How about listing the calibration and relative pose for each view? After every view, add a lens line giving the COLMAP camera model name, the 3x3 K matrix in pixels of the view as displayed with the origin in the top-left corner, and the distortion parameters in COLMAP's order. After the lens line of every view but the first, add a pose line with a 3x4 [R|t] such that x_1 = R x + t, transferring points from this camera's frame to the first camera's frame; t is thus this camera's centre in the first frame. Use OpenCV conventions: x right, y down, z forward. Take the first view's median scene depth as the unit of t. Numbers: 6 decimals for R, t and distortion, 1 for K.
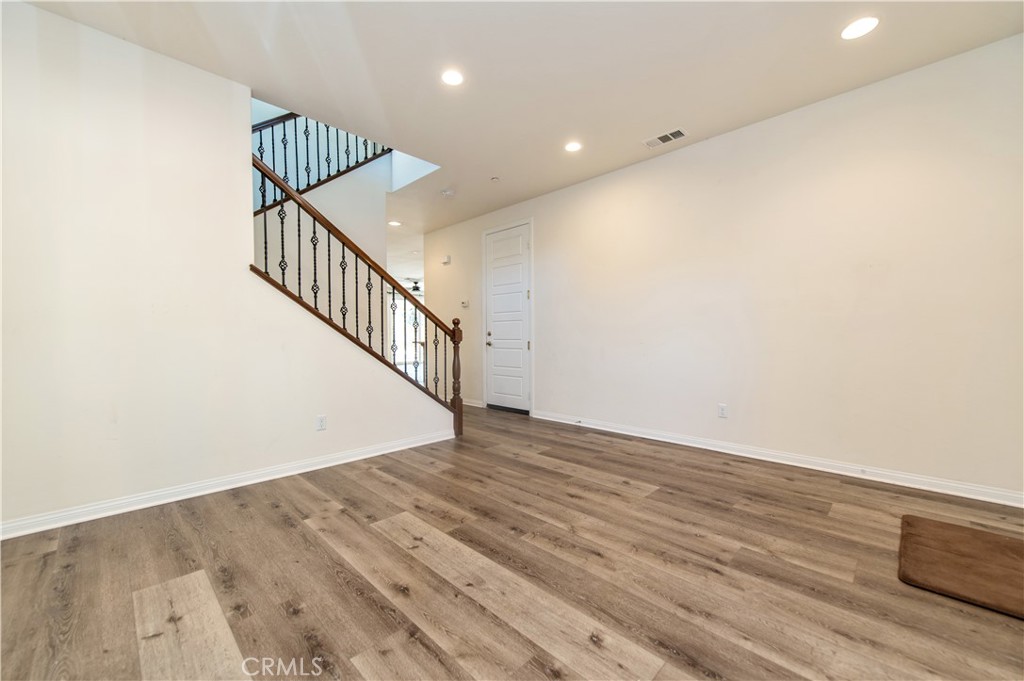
lens RADIAL K [[402.4, 0, 511.5], [0, 402.4, 340.0], [0, 0, 1]] dist [0.010490, -0.002539]
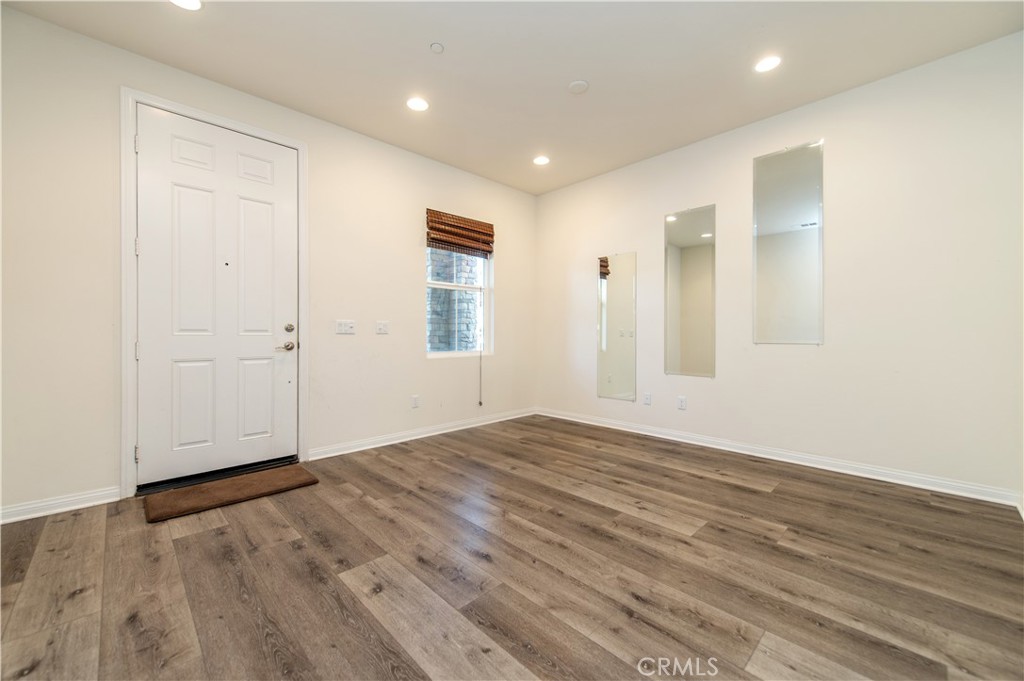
lens RADIAL K [[402.4, 0, 509.7], [0, 402.4, 336.4], [0, 0, 1]] dist [0.010490, -0.002539]
pose [[-0.999606, 0.005544, 0.027509, 0.099933], [0.005902, 0.999899, 0.012958, -0.011907], [-0.027434, 0.013116, -0.999538, 1.937829]]
